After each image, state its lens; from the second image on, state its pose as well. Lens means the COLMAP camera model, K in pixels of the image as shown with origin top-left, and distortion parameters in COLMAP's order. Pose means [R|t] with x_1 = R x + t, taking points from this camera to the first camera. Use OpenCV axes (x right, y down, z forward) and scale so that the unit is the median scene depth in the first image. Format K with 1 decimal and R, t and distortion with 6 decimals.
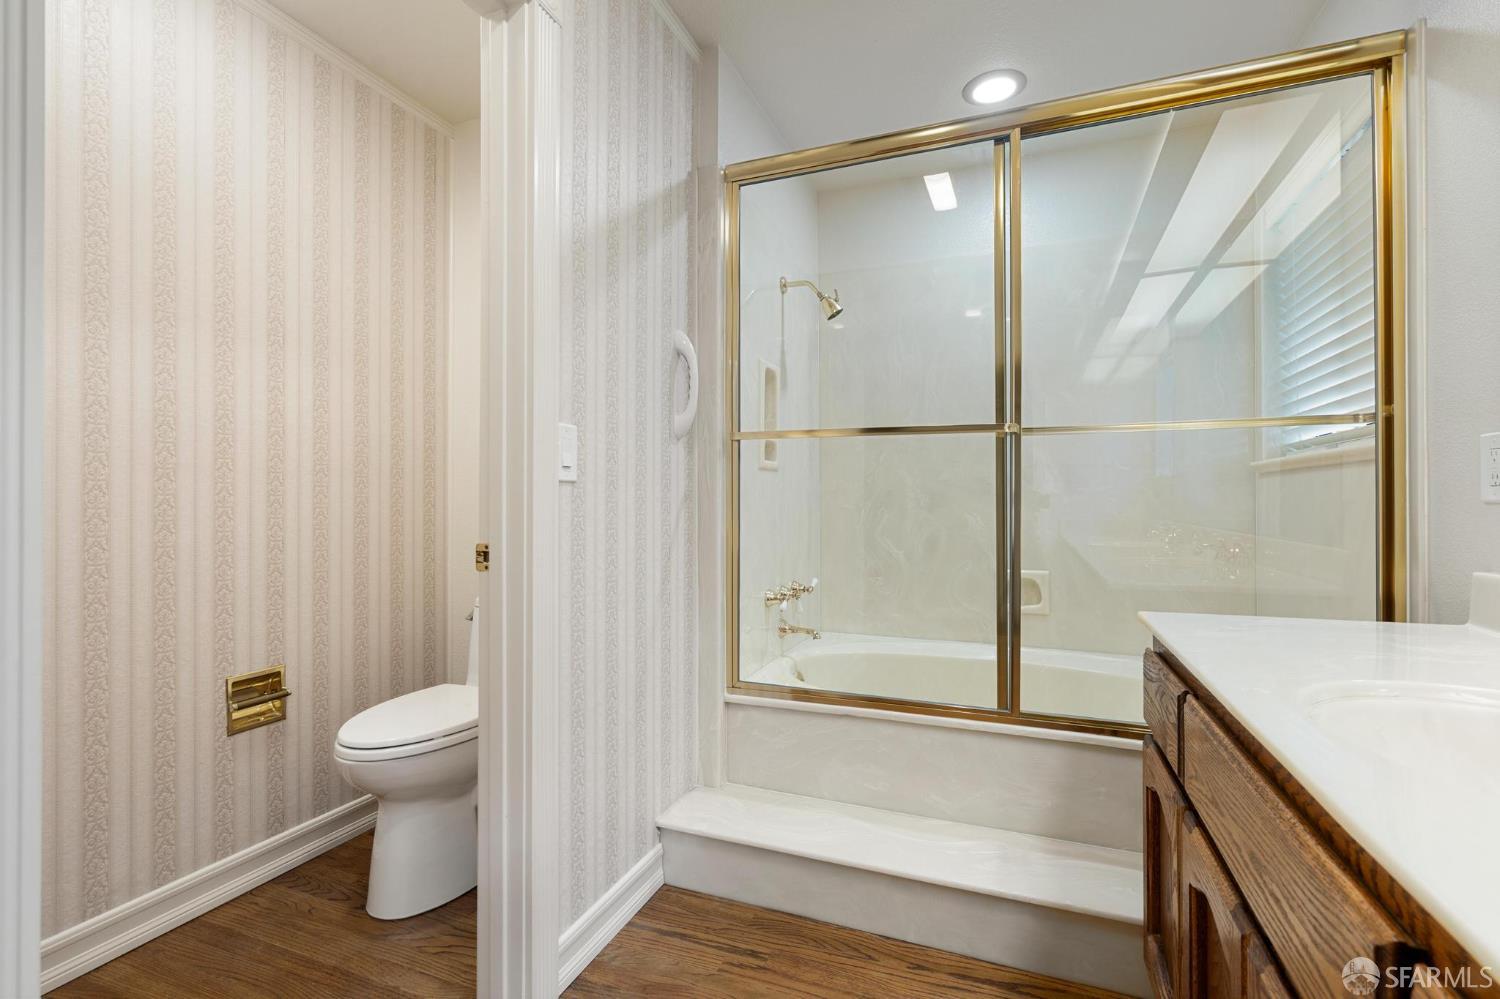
lens RADIAL K [[688.9, 0, 752.7], [0, 688.9, 498.5], [0, 0, 1]] dist [0.002447, 0.000226]
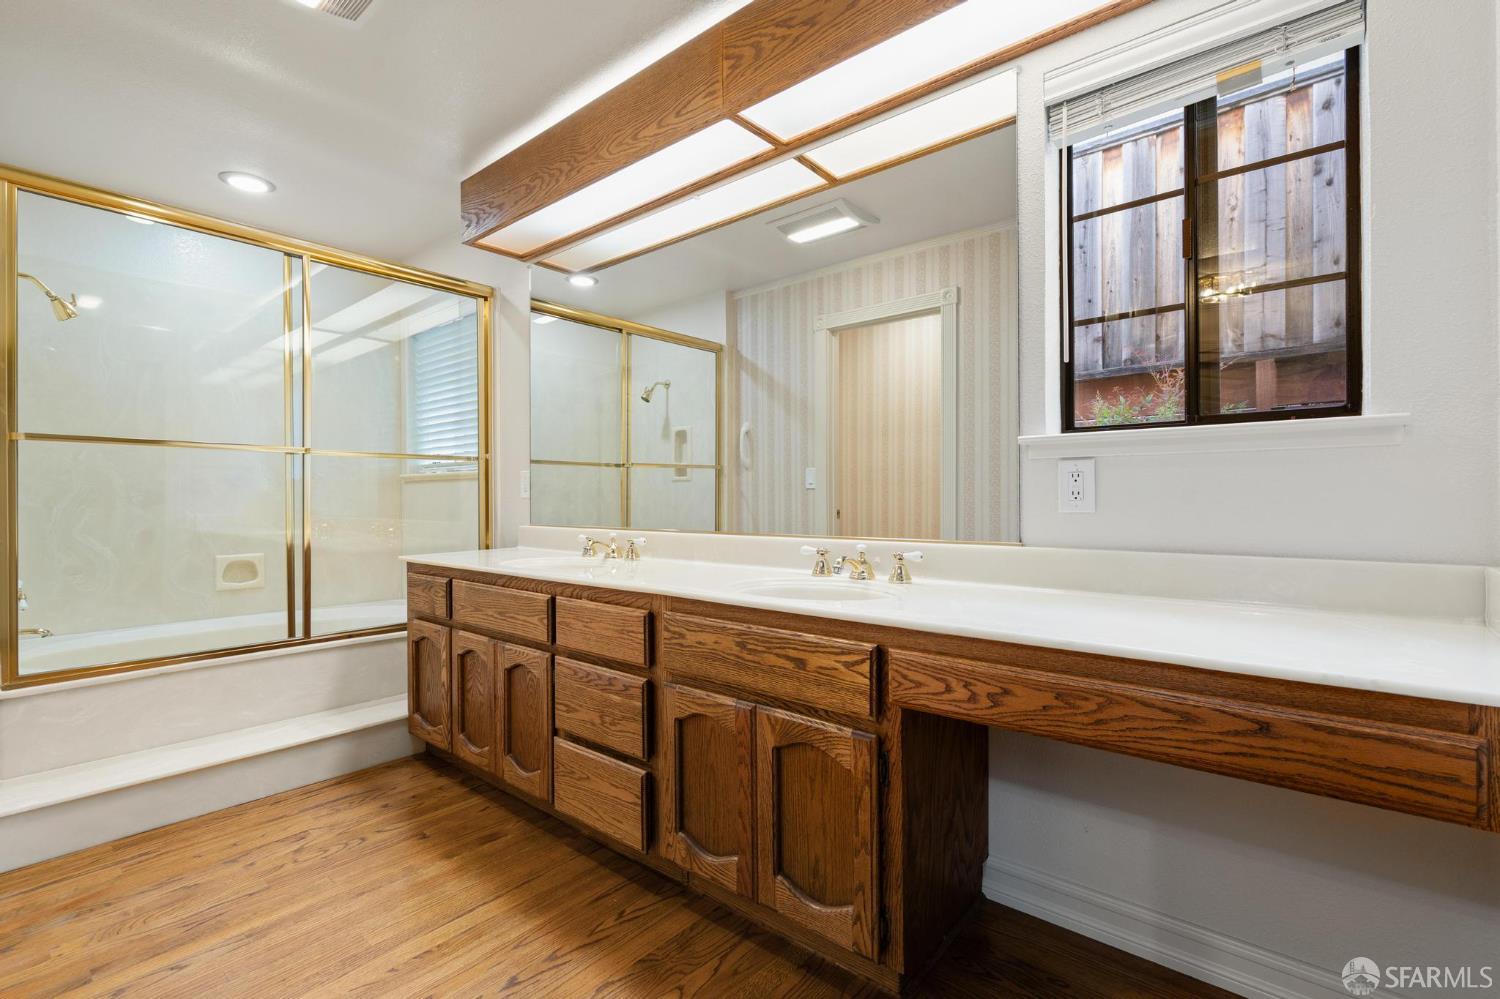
lens RADIAL K [[678.6, 0, 750.0], [0, 678.6, 499.5], [0, 0, 1]] dist [-0.003091, 0.000746]
pose [[0.316927, -0.003321, 0.948444, -0.776452], [0.000455, 0.999994, 0.003349, 0.001299], [-0.948450, -0.000630, 0.316926, -0.430438]]
